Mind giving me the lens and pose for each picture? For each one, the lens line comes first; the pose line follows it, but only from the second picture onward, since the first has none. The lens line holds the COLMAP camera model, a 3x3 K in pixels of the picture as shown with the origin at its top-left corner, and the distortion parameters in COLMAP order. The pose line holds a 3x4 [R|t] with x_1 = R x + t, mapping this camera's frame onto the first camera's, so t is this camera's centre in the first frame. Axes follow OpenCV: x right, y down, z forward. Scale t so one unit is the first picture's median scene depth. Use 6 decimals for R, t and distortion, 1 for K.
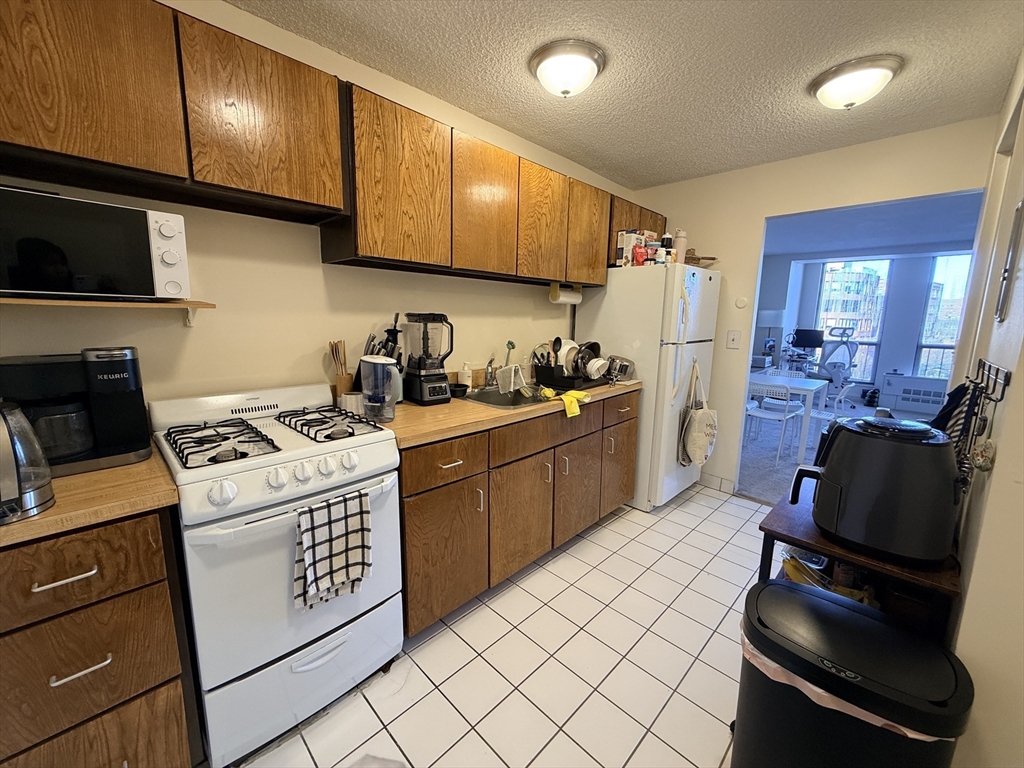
lens RADIAL K [[408.8, 0, 515.8], [0, 408.8, 380.0], [0, 0, 1]] dist [-0.002555, -0.000419]
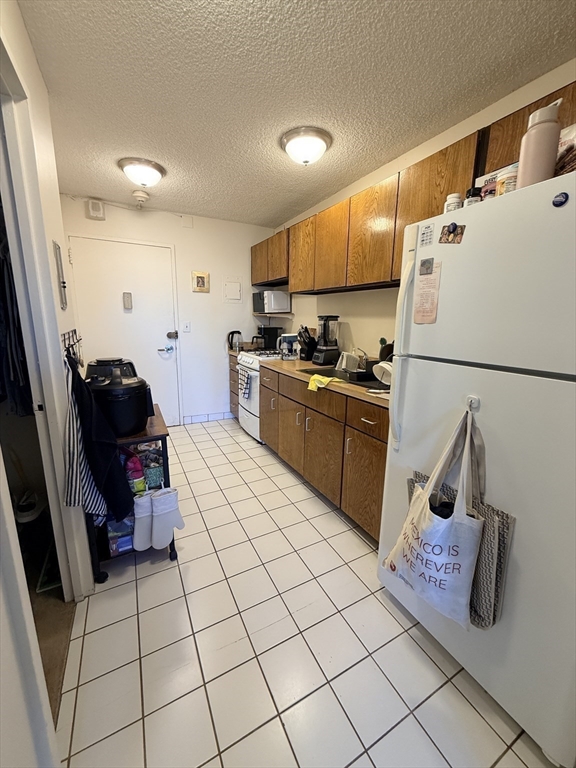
lens RADIAL K [[306.6, 0, 286.0], [0, 306.6, 376.6], [0, 0, 1]] dist [-0.002555, -0.000419]
pose [[-0.305628, 0.159263, -0.938737, 1.152427], [-0.172223, 0.960403, 0.219010, -0.166237], [0.936446, 0.228608, -0.266097, 1.237897]]
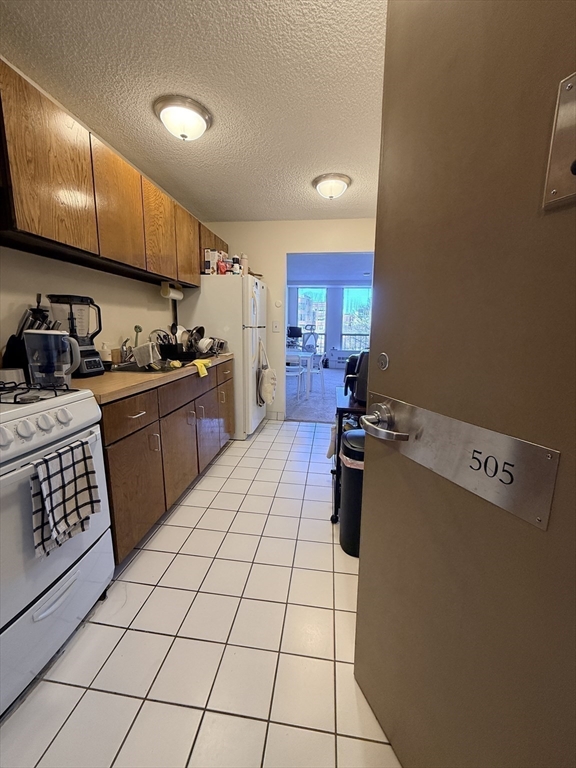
lens RADIAL K [[306.6, 0, 290.2], [0, 306.6, 380.3], [0, 0, 1]] dist [-0.002555, -0.000419]
pose [[0.791674, -0.112143, 0.600564, -0.271183], [0.098713, 0.993572, 0.055404, 0.076984], [-0.602917, 0.015422, 0.797655, -0.017860]]
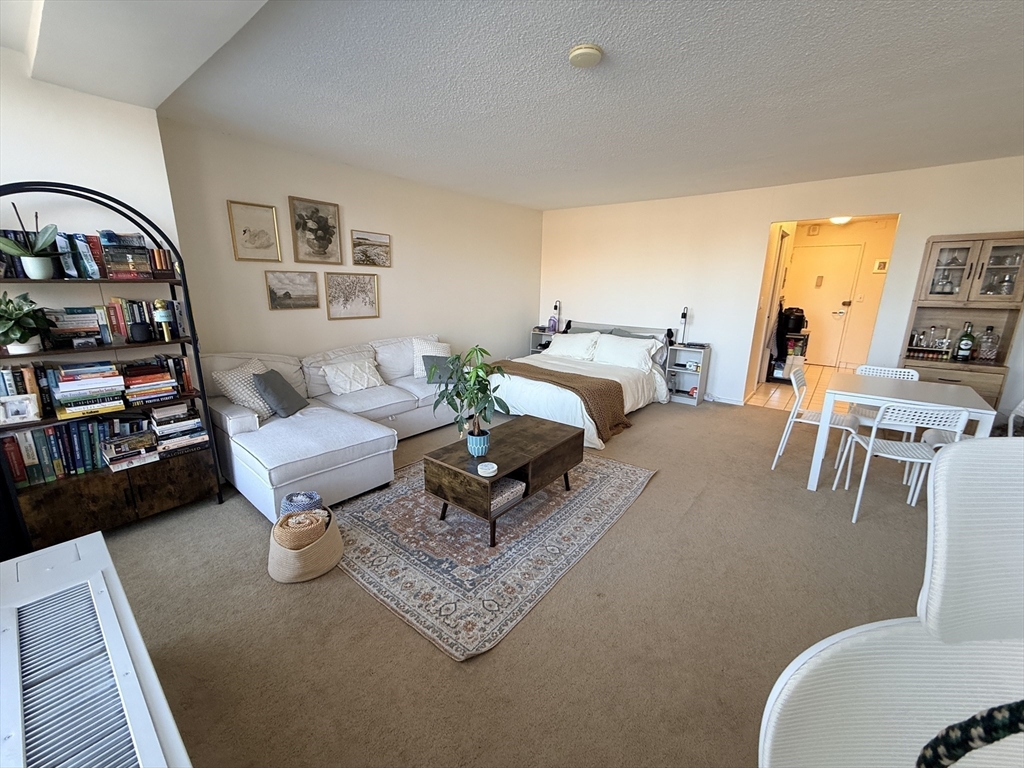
lens RADIAL K [[408.8, 0, 512.3], [0, 408.8, 376.6], [0, 0, 1]] dist [-0.002555, -0.000419]
pose [[-0.995487, -0.011268, -0.094231, 1.708375], [-0.048330, 0.914714, 0.401202, -0.305744], [0.081674, 0.403945, -0.911130, 1.922953]]
